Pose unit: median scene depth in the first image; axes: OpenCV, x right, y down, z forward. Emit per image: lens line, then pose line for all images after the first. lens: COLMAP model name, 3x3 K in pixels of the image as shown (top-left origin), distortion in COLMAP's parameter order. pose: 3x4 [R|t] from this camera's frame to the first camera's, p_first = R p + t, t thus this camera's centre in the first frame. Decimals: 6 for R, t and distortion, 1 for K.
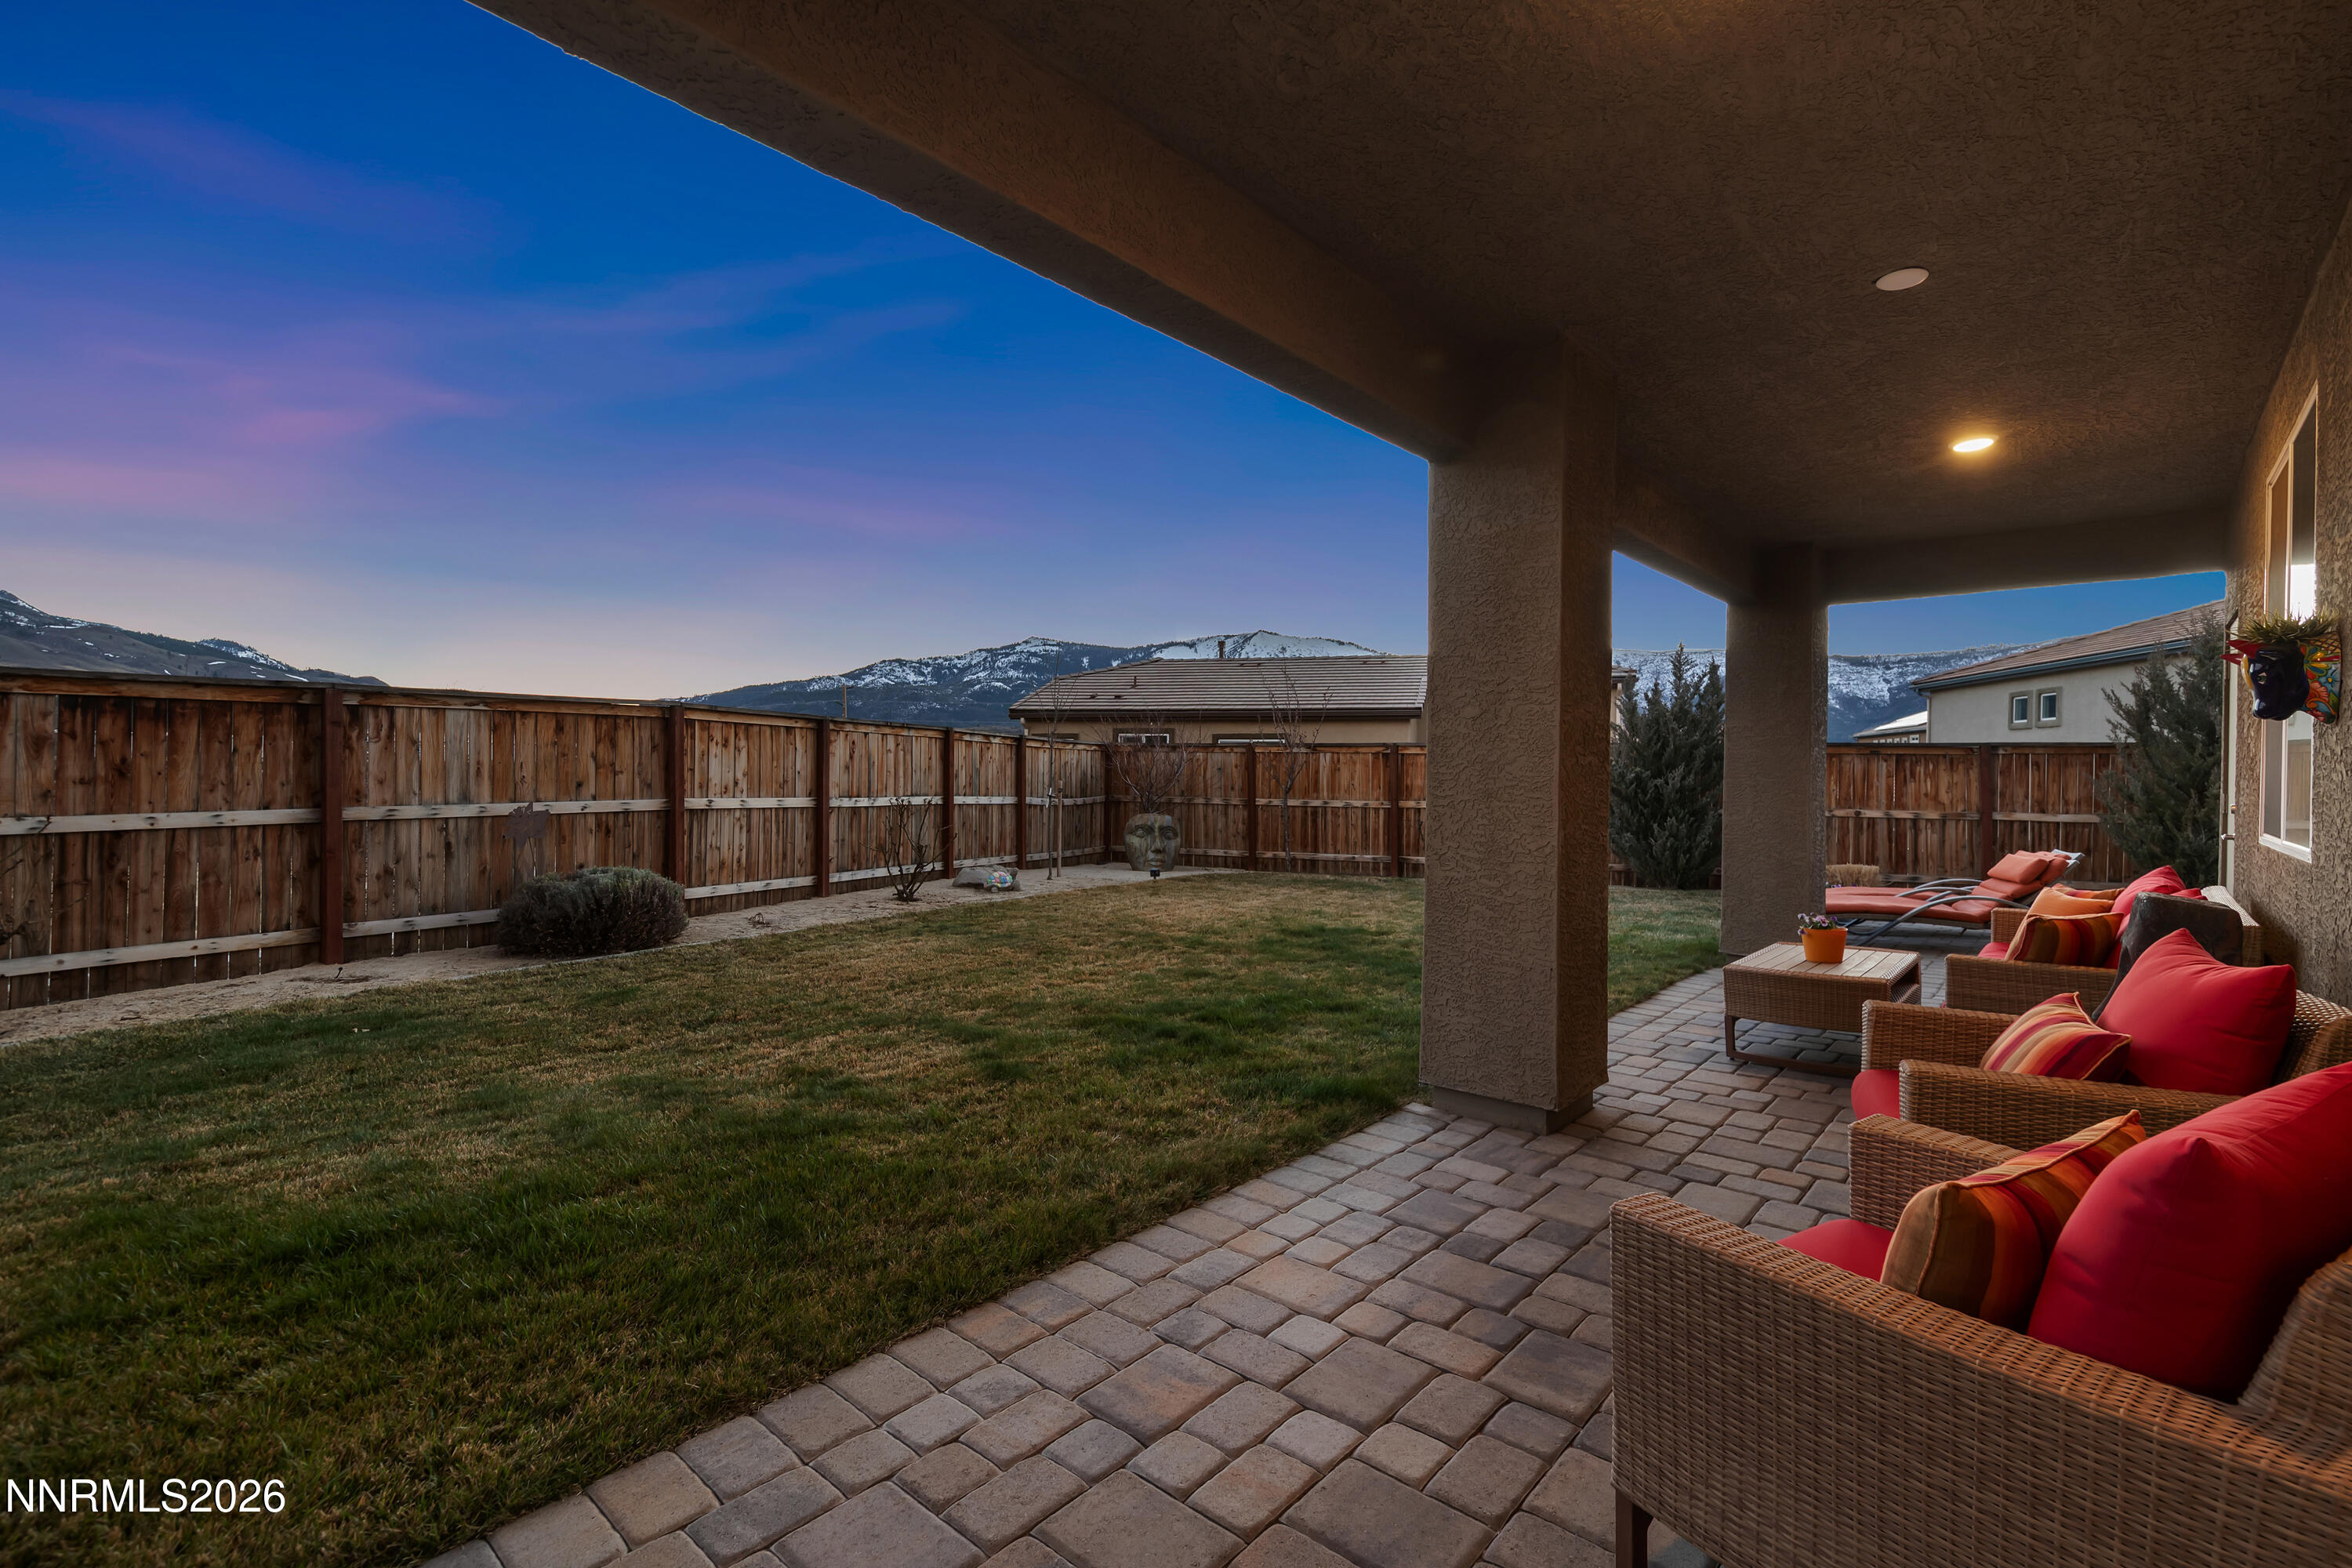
lens RADIAL K [[1062.5, 0, 1176.0], [0, 1062.5, 784.0], [0, 0, 1]] dist [-0.000116, 0.000420]
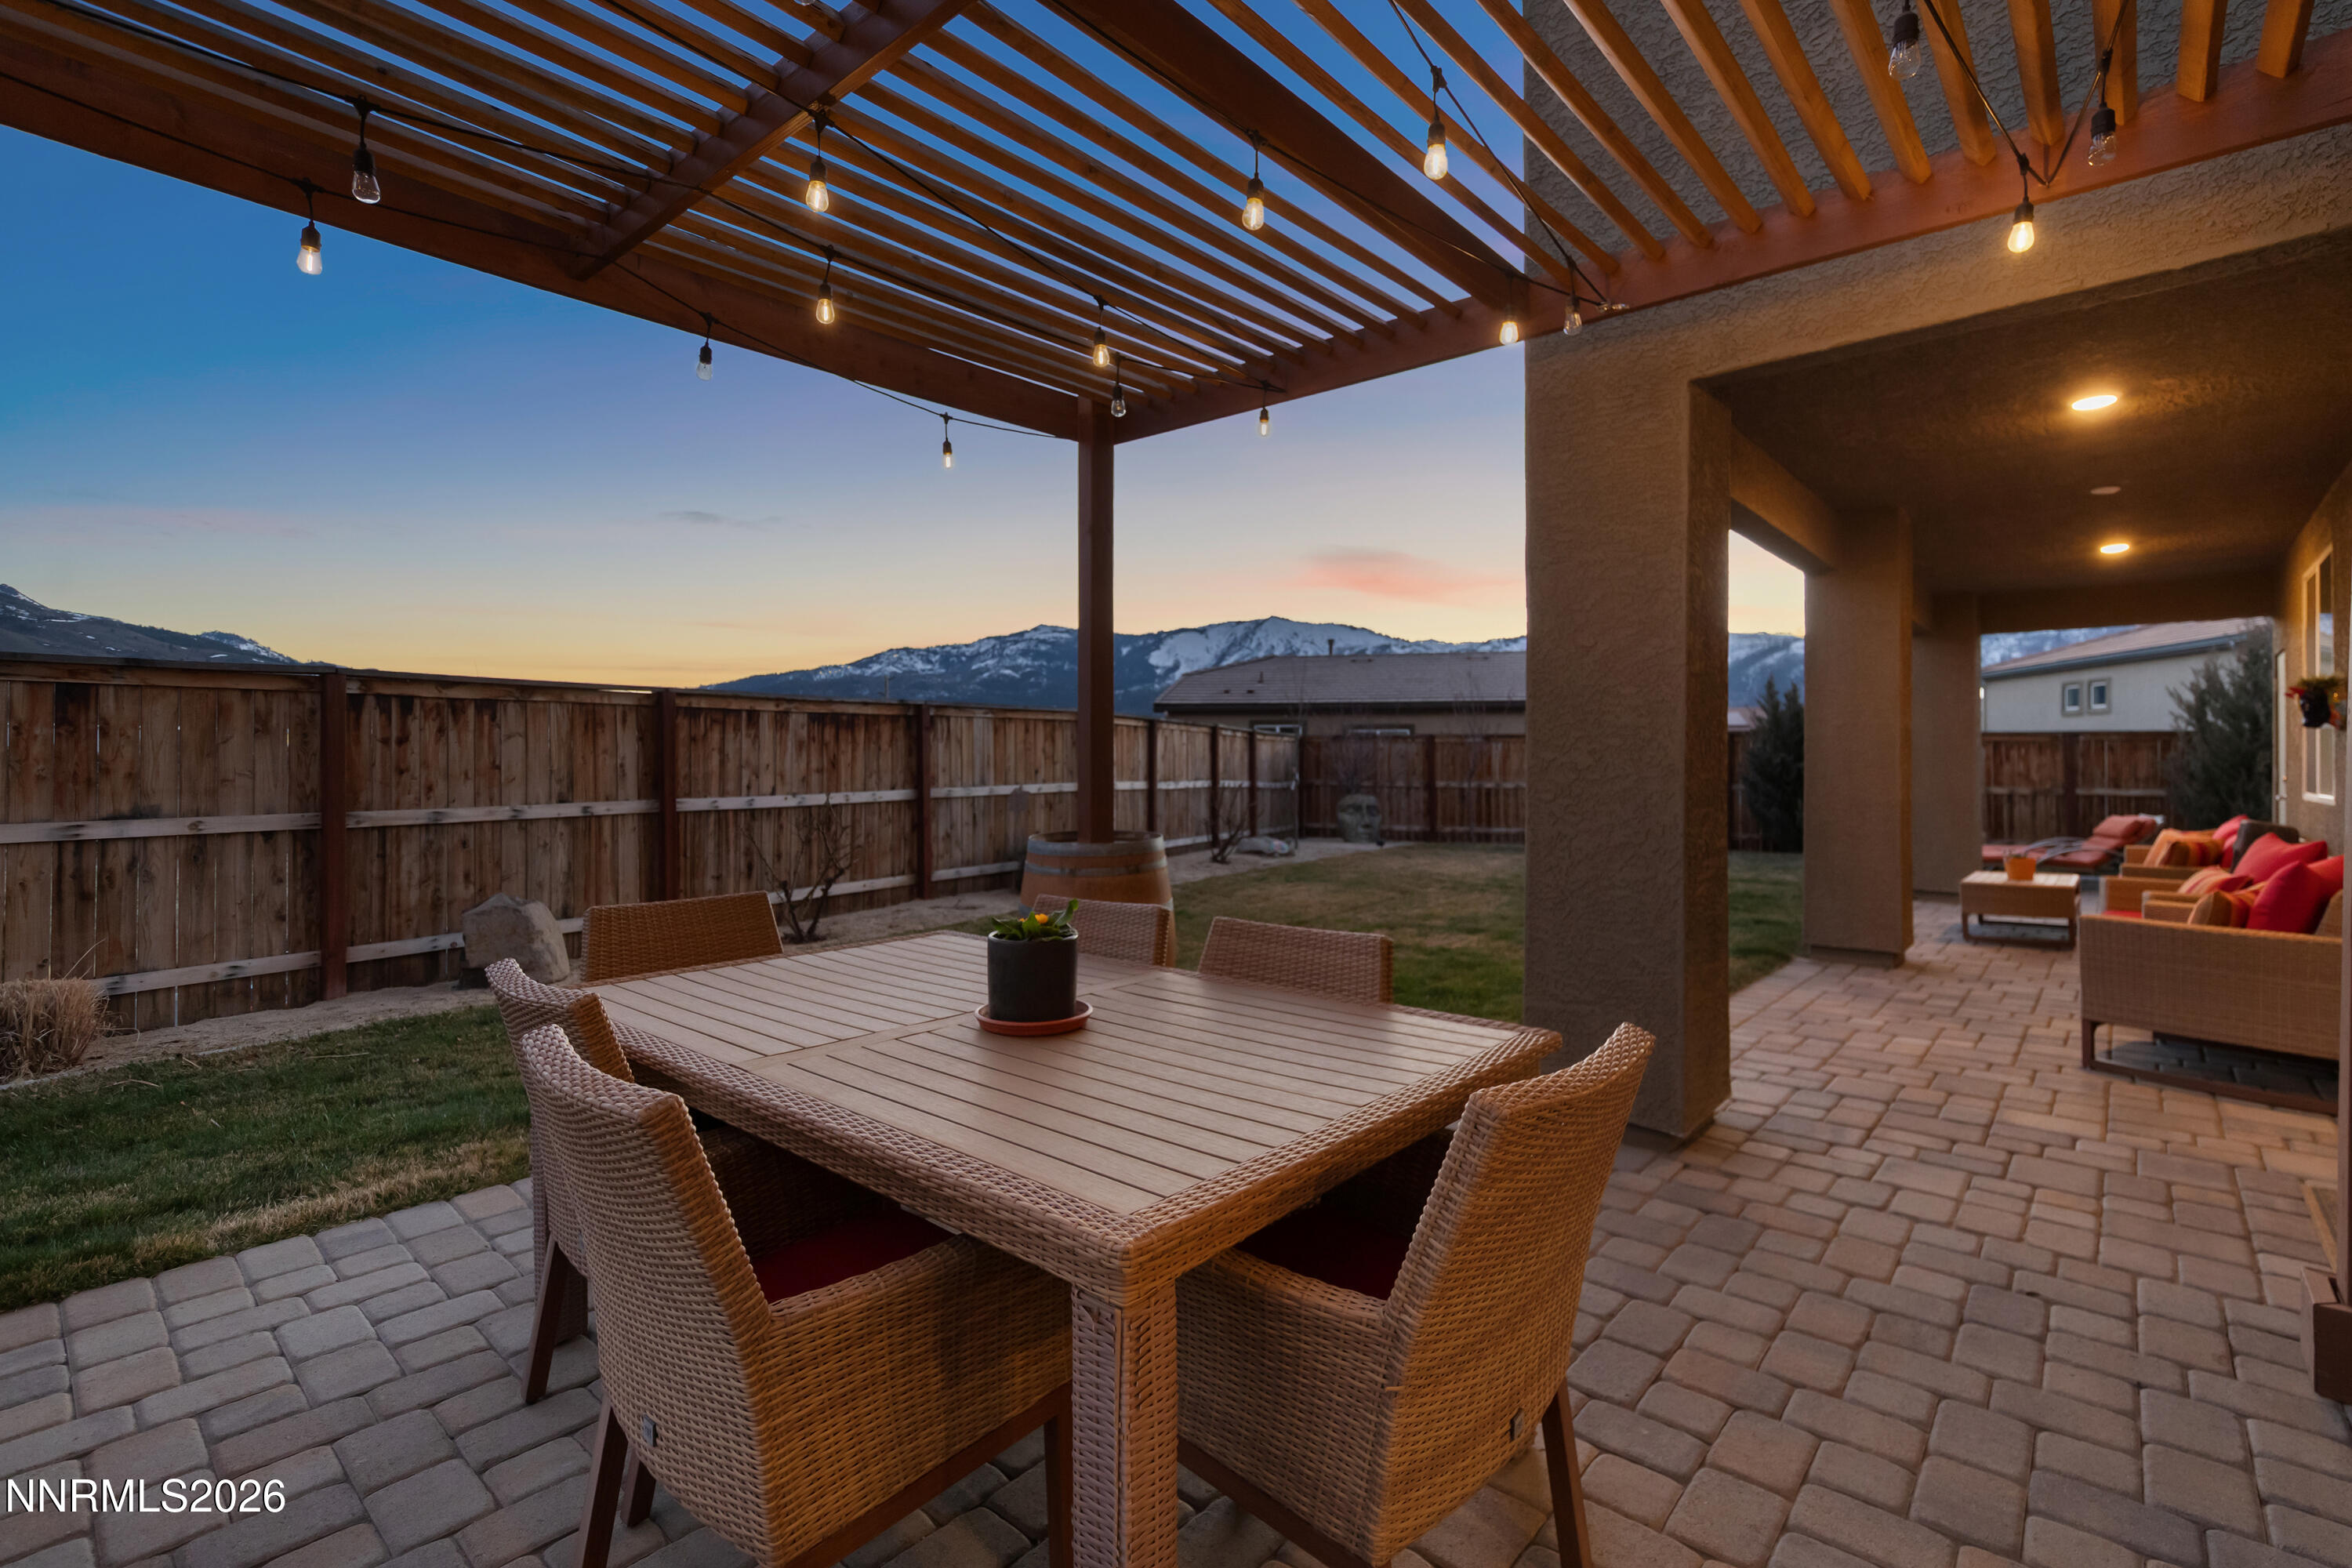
lens RADIAL K [[1079.8, 0, 1175.9], [0, 1079.8, 758.8], [0, 0, 1]] dist [0.000934, -0.000297]
pose [[0.999968, -0.006544, -0.004513, -0.257692], [0.006491, 0.999910, -0.011758, 0.000818], [0.004589, 0.011729, 0.999921, -0.244559]]
